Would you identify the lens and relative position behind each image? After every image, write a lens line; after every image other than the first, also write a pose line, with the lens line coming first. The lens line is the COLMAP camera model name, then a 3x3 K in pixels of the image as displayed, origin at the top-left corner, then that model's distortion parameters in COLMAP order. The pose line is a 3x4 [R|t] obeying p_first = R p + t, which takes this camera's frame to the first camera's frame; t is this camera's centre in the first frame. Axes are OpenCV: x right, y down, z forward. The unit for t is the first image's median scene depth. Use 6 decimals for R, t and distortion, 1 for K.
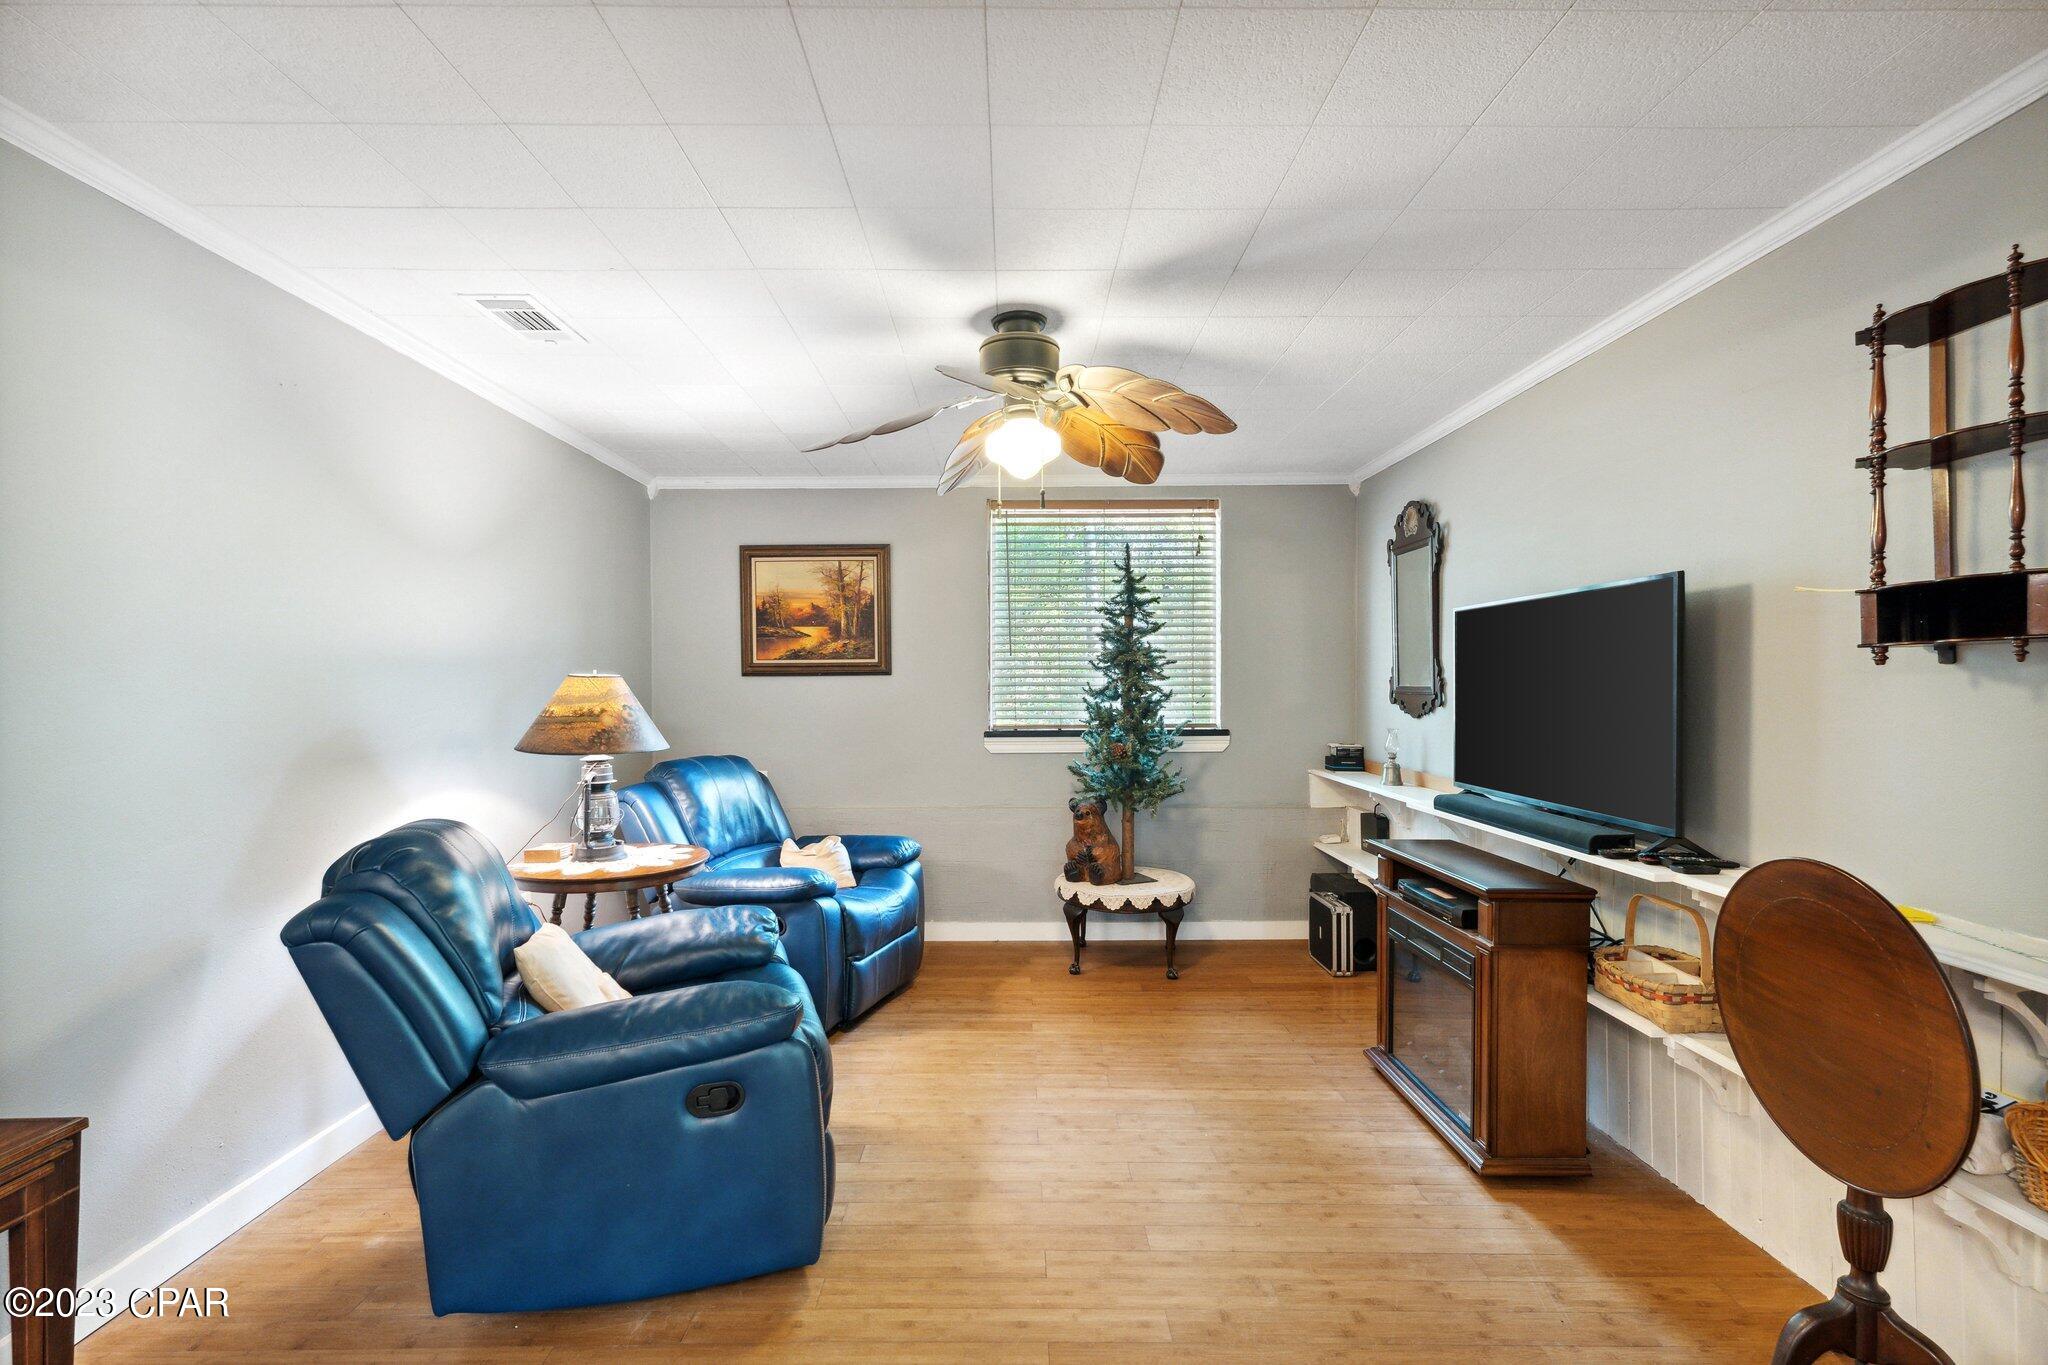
lens RADIAL K [[926.4, 0, 1023.8], [0, 926.4, 689.6], [0, 0, 1]] dist [-0.001077, -0.000080]
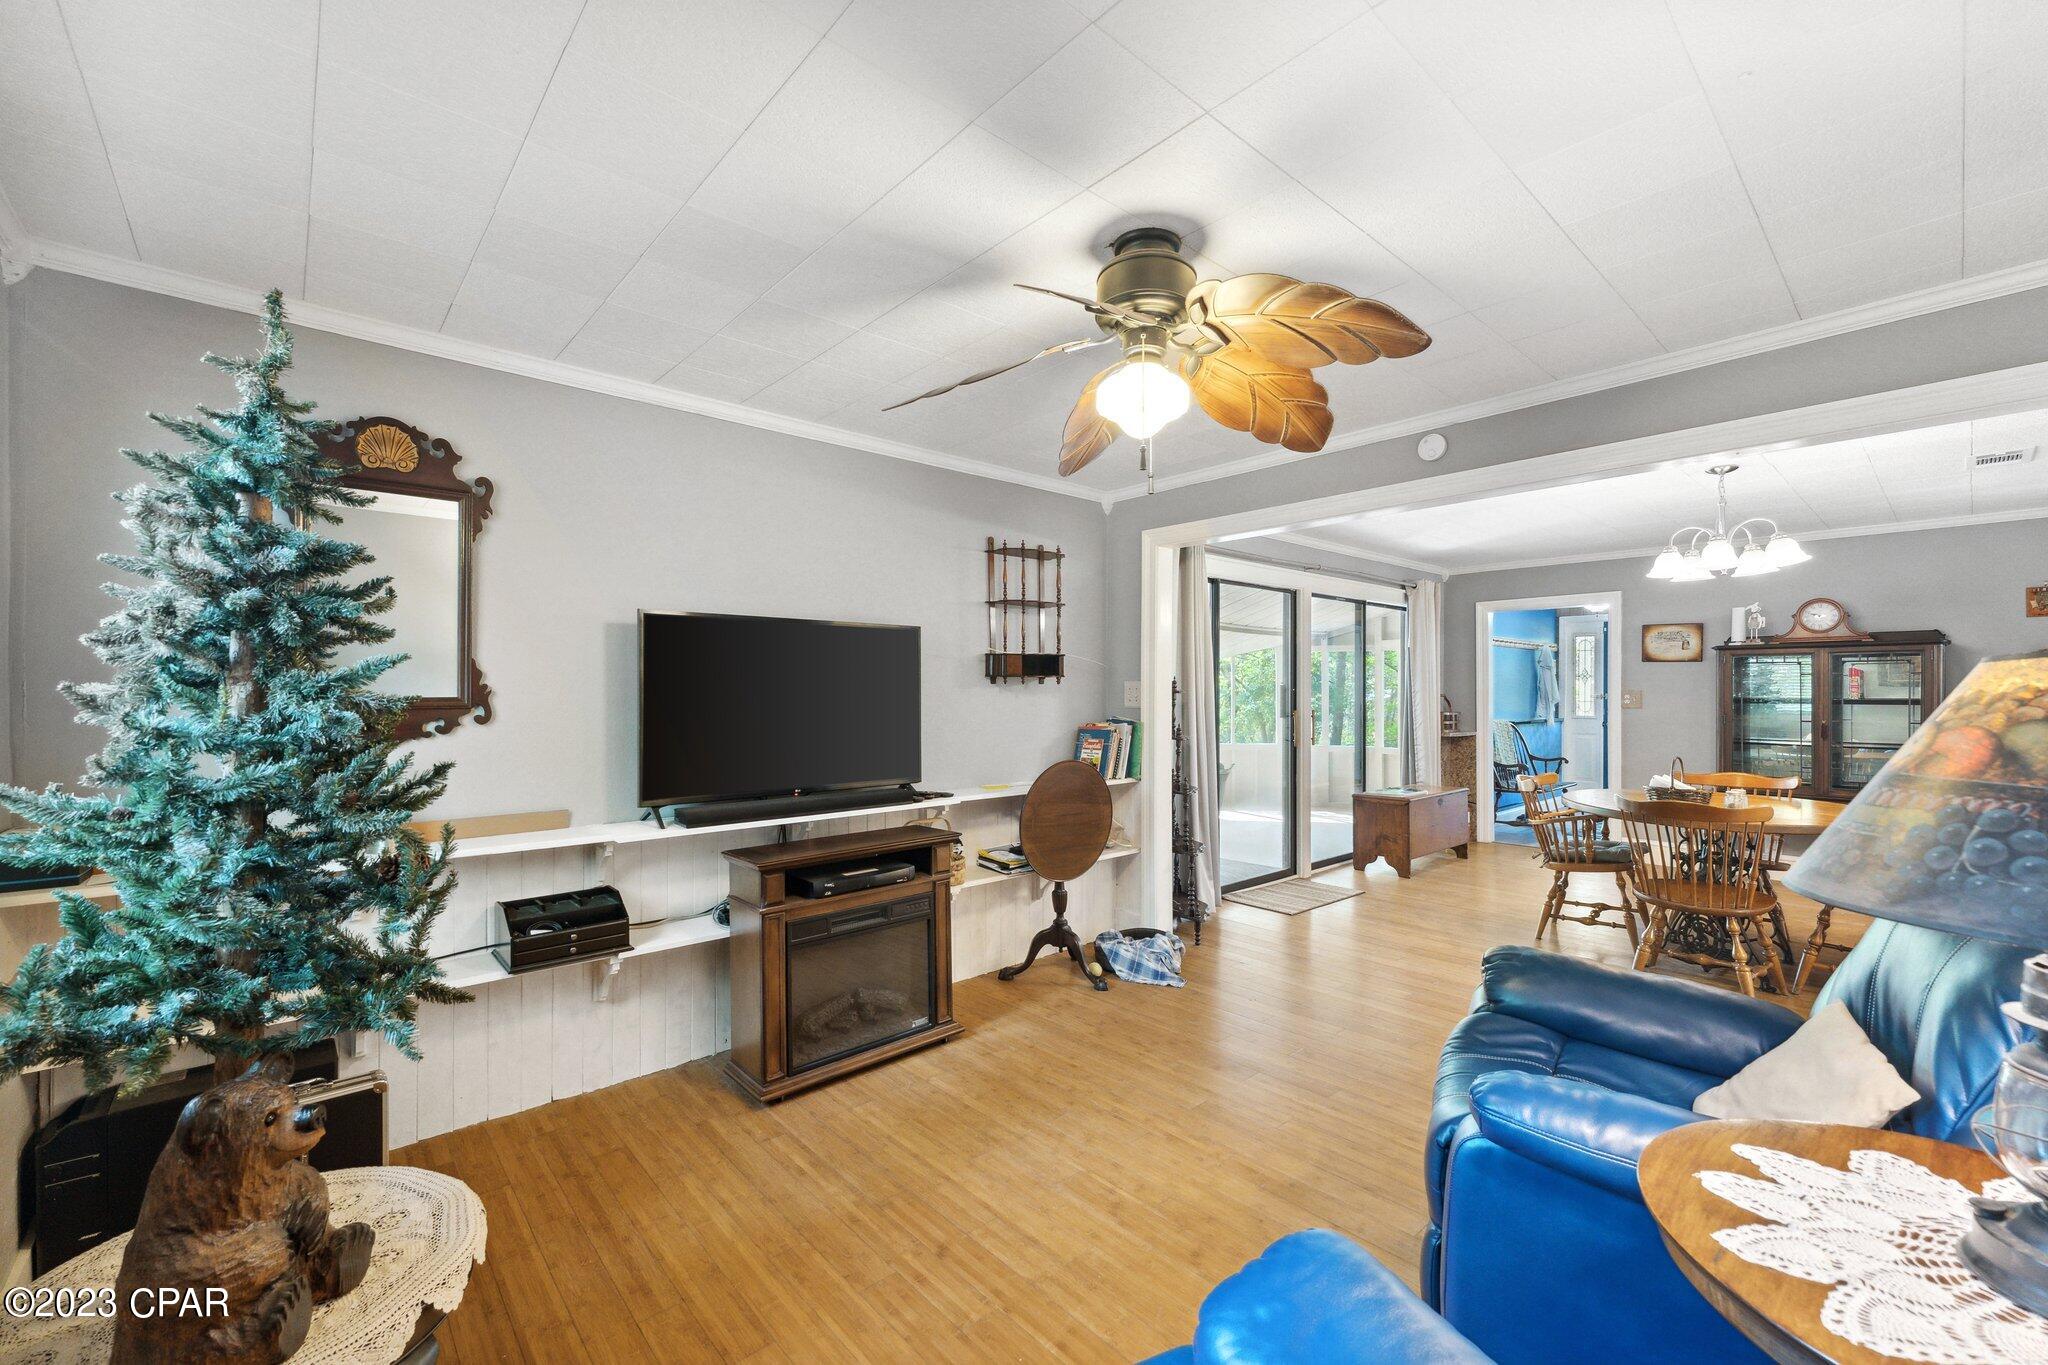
lens RADIAL K [[821.5, 0, 1013.9], [0, 821.5, 690.8], [0, 0, 1]] dist [0.006667, -0.002068]
pose [[-0.656667, 0.006773, 0.754150, -0.499430], [0.008771, 0.999961, -0.001343, -0.005128], [-0.754130, 0.005733, -0.656700, 1.674775]]
